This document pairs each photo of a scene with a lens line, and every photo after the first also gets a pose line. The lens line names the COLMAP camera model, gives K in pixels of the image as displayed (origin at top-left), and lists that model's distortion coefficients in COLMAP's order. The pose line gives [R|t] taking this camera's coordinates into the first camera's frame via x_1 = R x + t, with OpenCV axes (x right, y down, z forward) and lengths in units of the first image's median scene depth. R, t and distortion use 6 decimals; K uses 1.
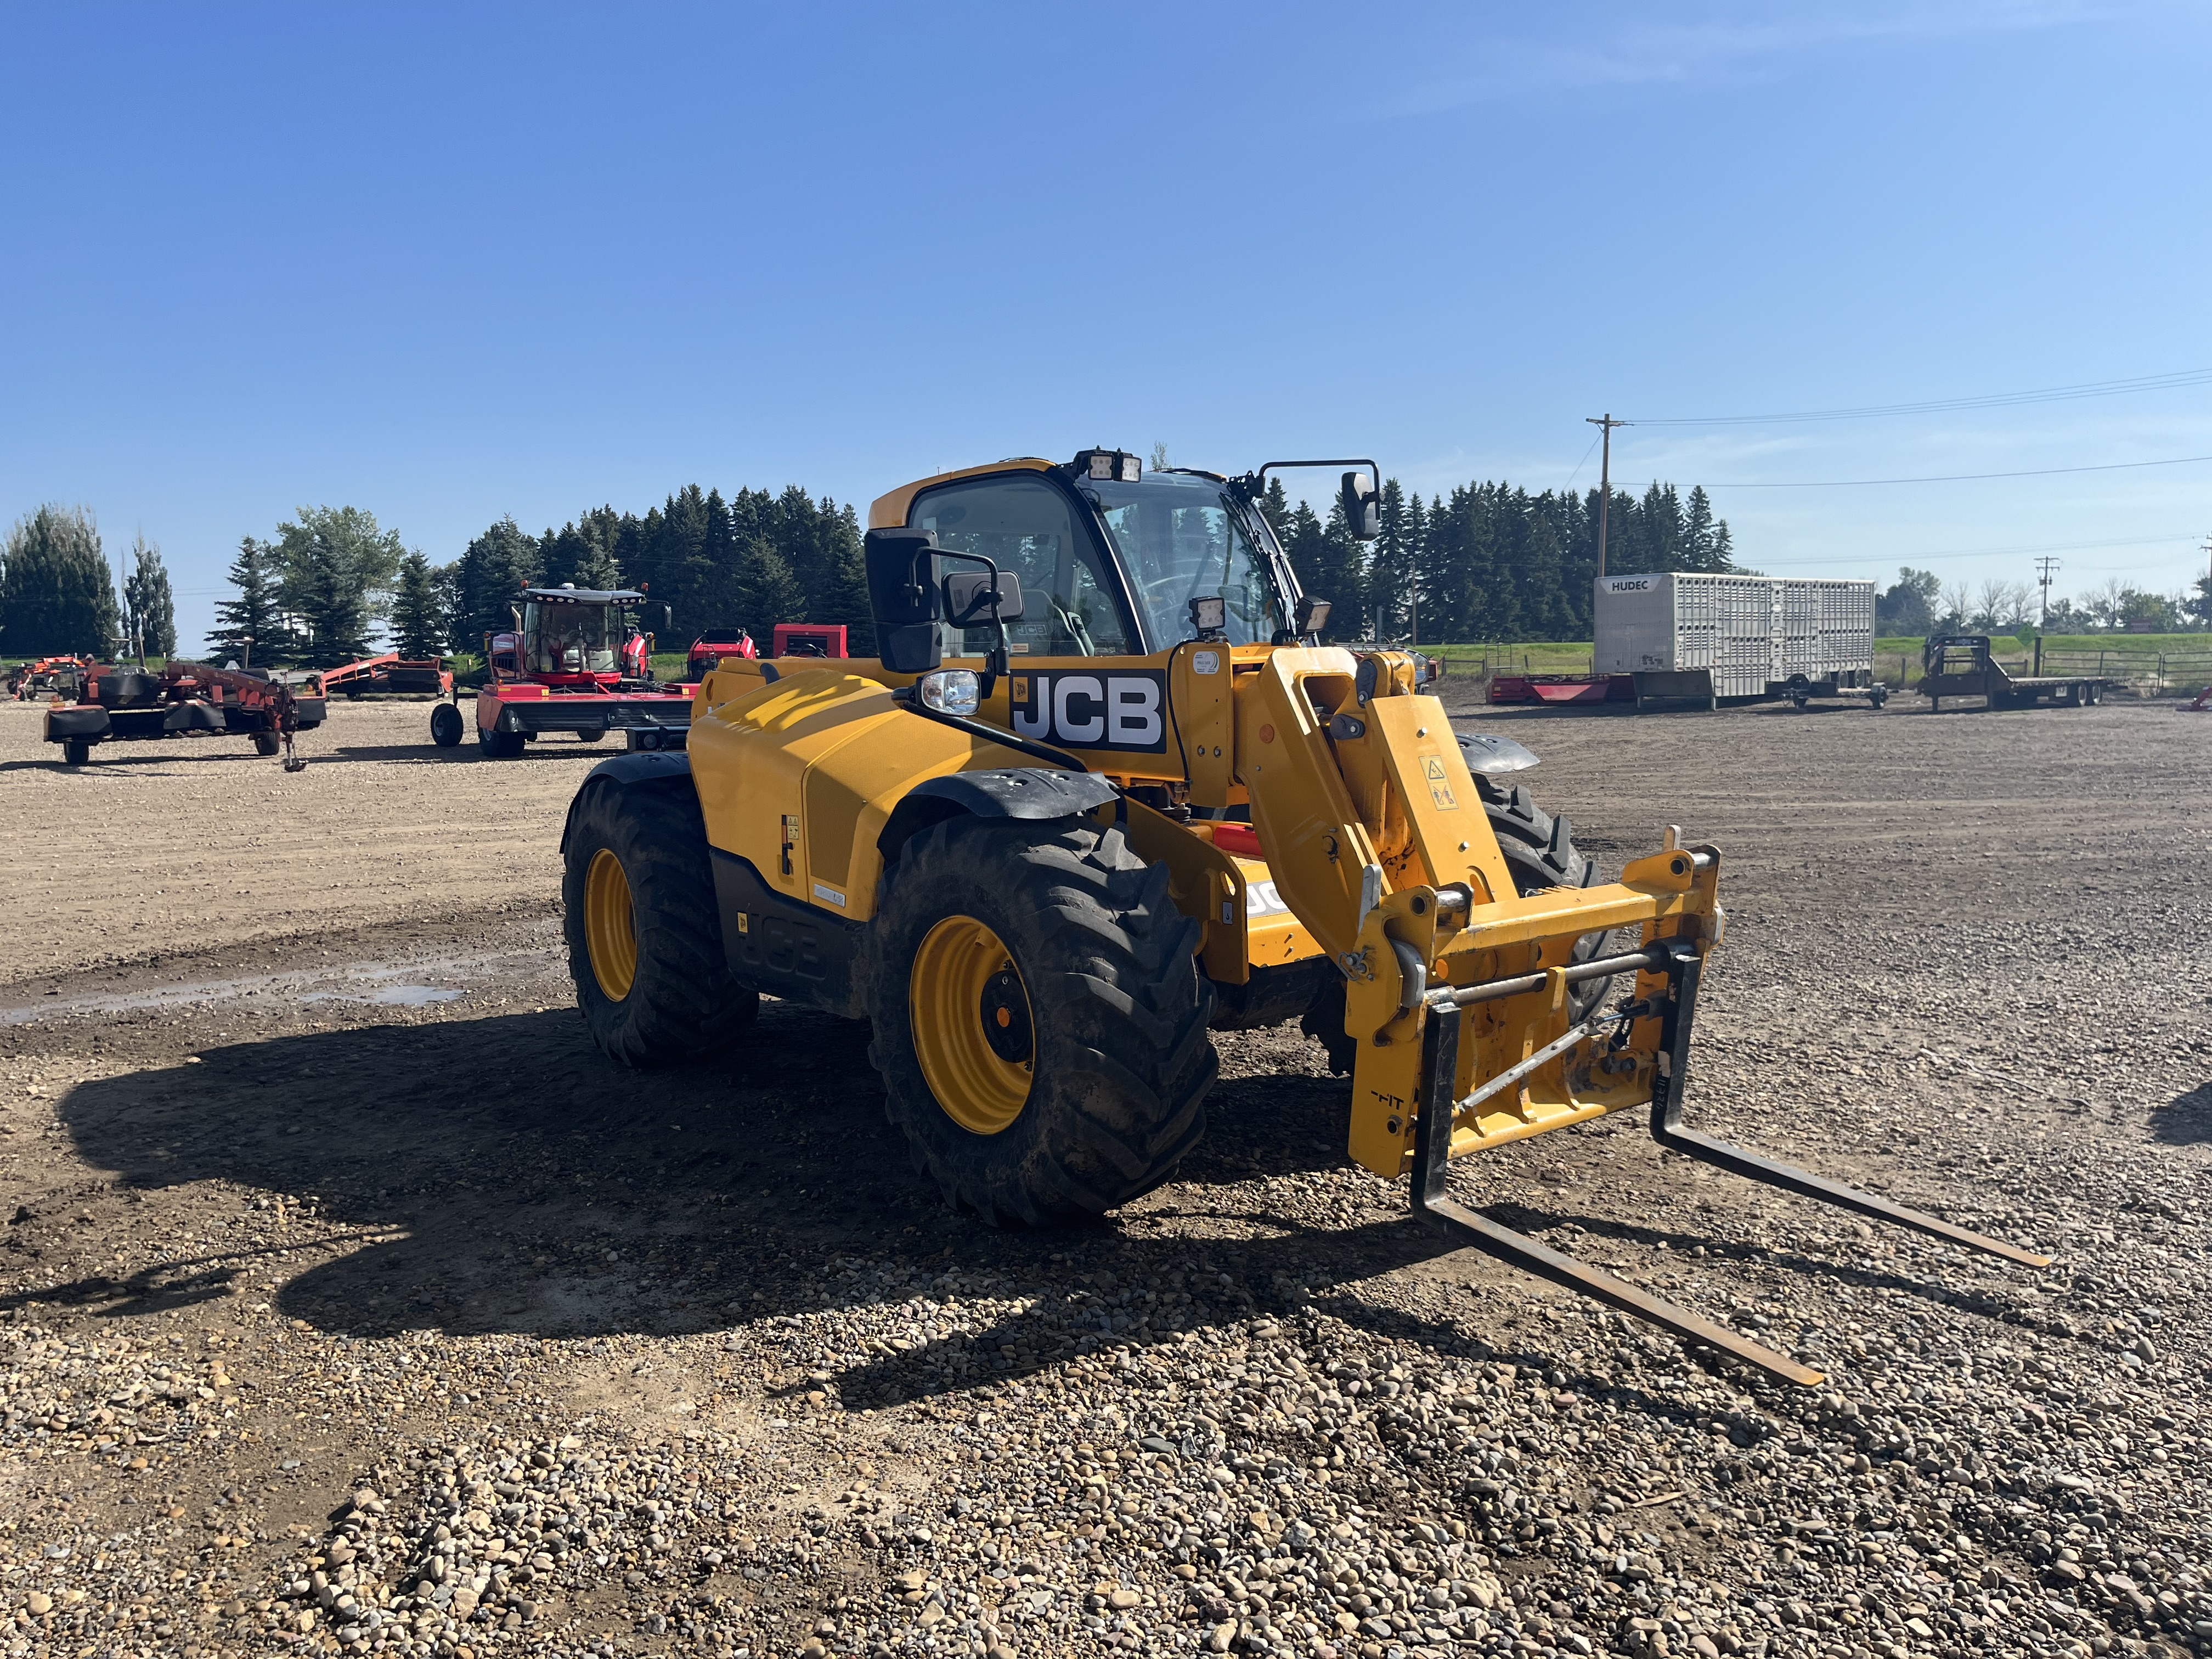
lens RADIAL K [[1632.0, 0, 1110.5], [0, 1632.0, 826.7], [0, 0, 1]] dist [-0.001231, -0.019167]
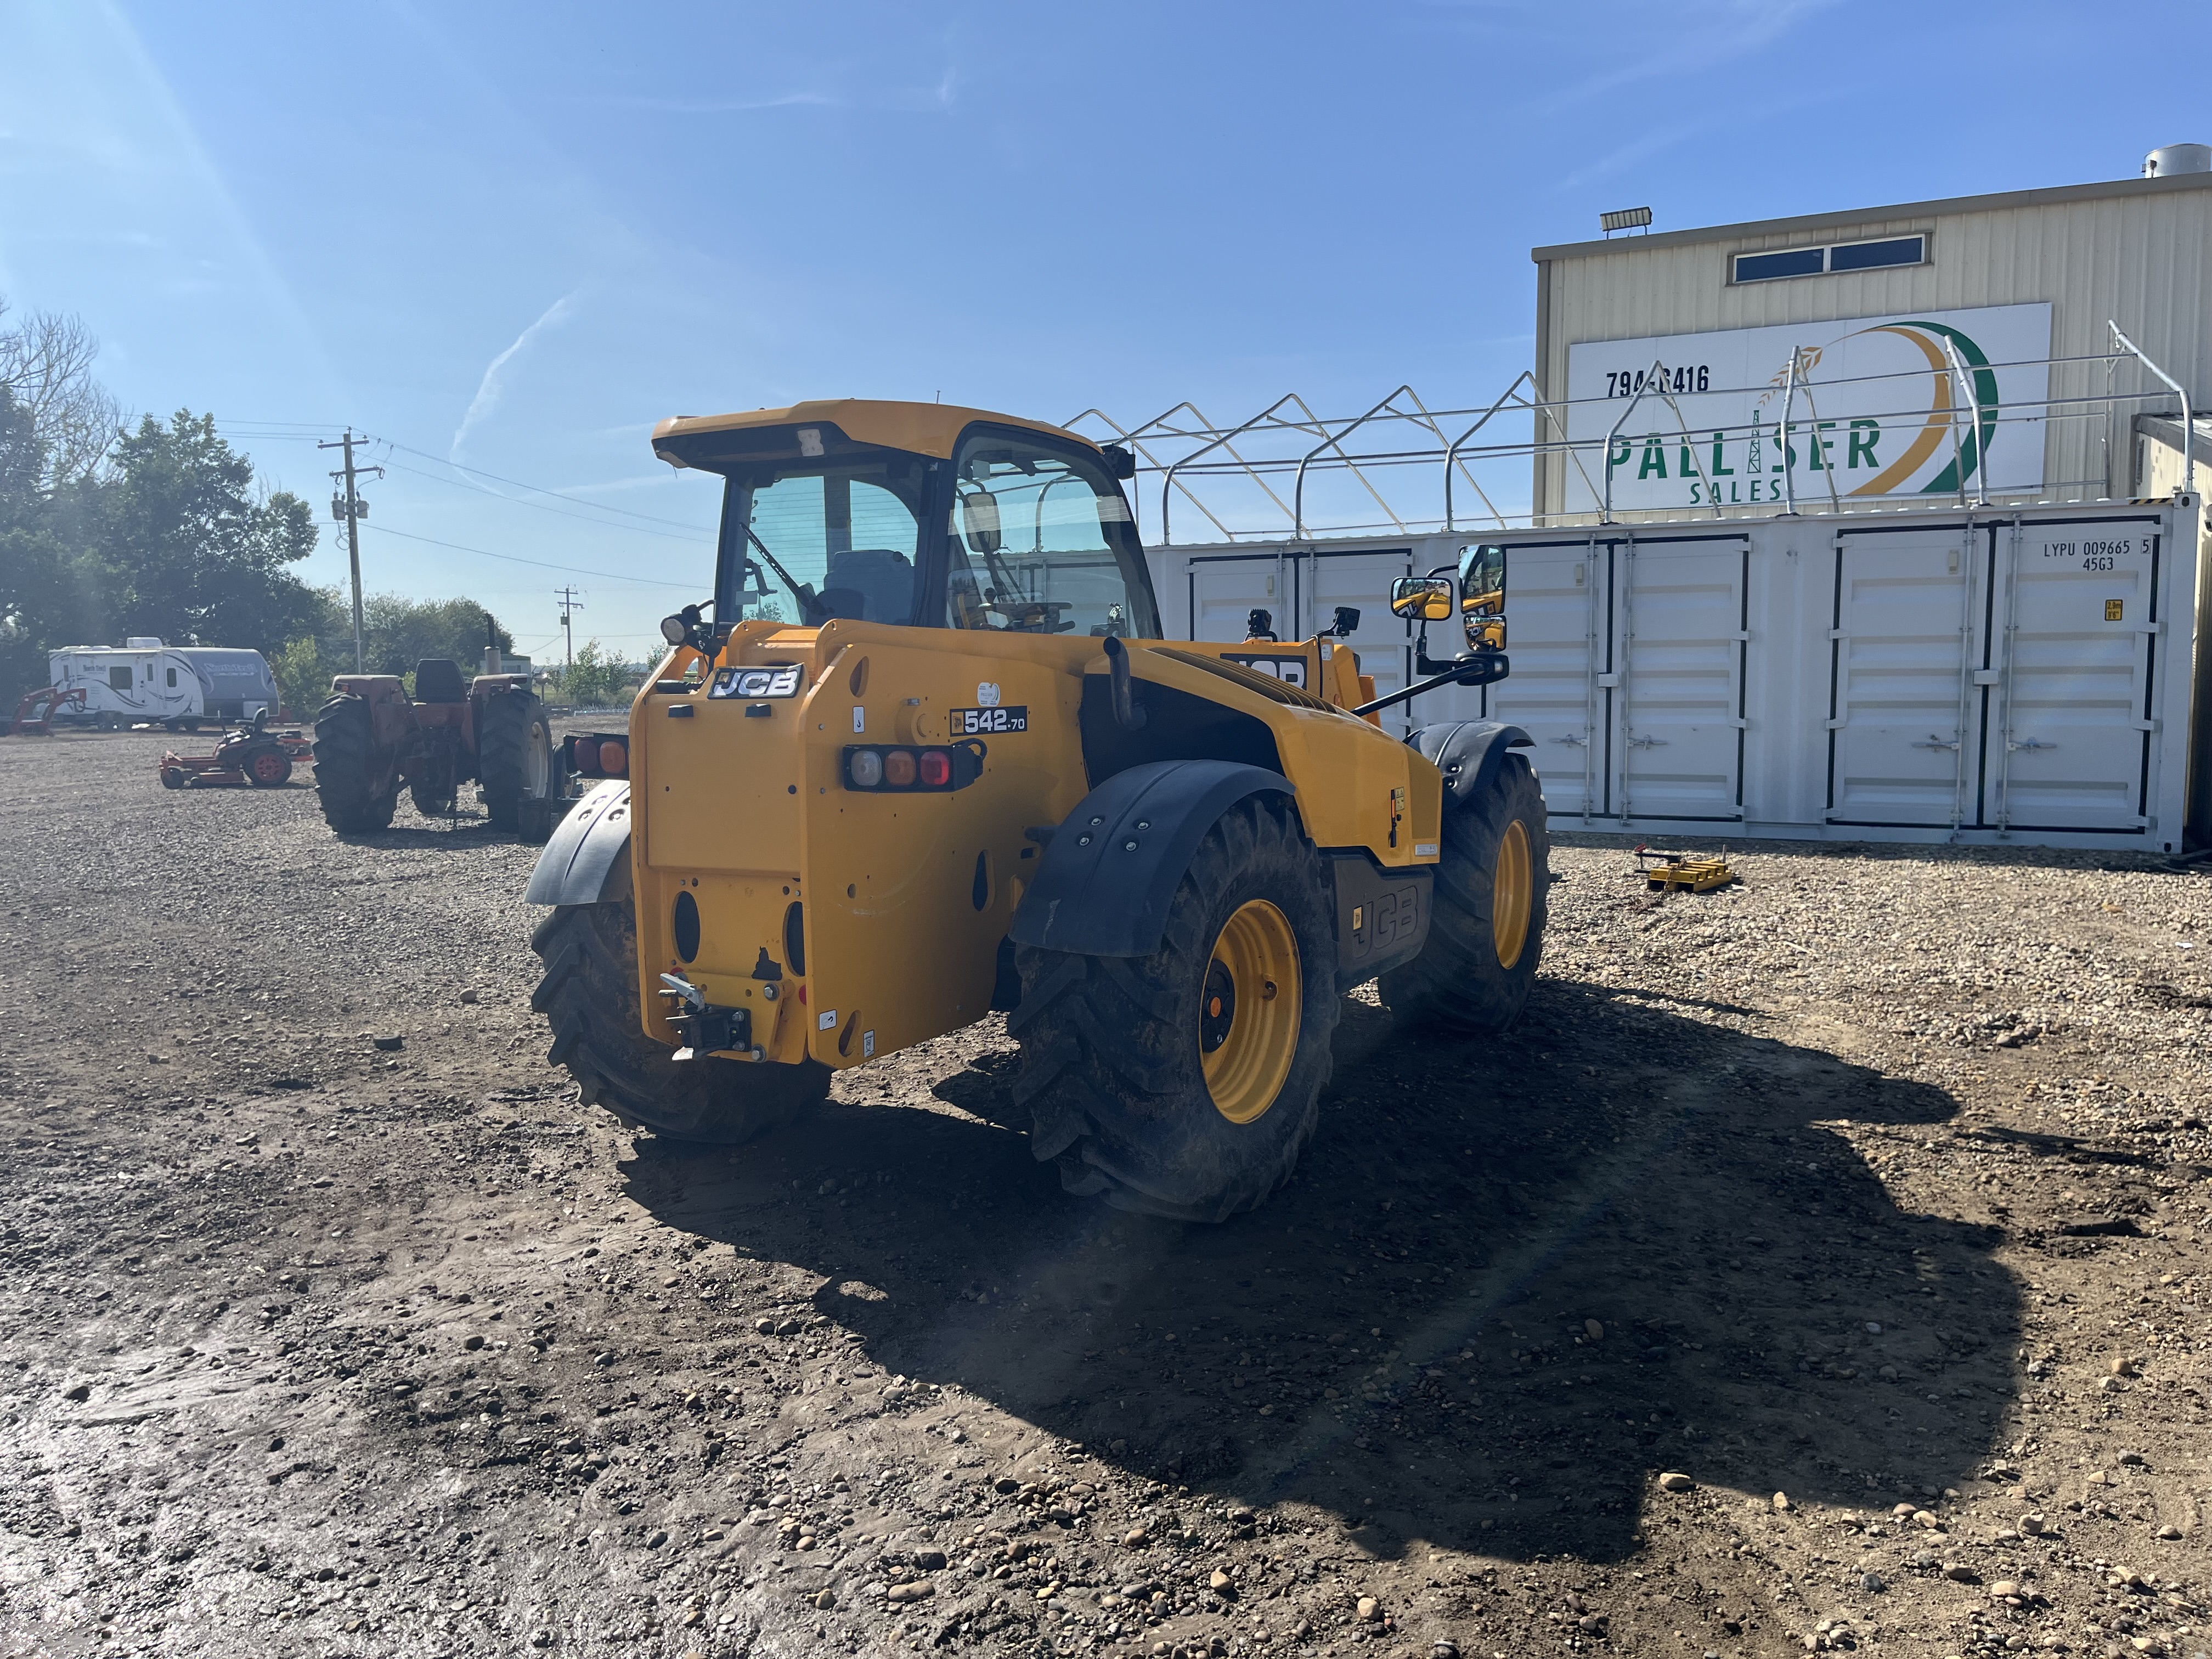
lens RADIAL K [[1632.0, 0, 1122.0], [0, 1632.0, 840.1], [0, 0, 1]] dist [-0.001231, -0.019167]
pose [[-0.372921, -0.076658, 0.924691, -1.142787], [0.100860, 0.987327, 0.122527, -0.124430], [-0.922365, 0.138957, -0.360463, 1.611796]]
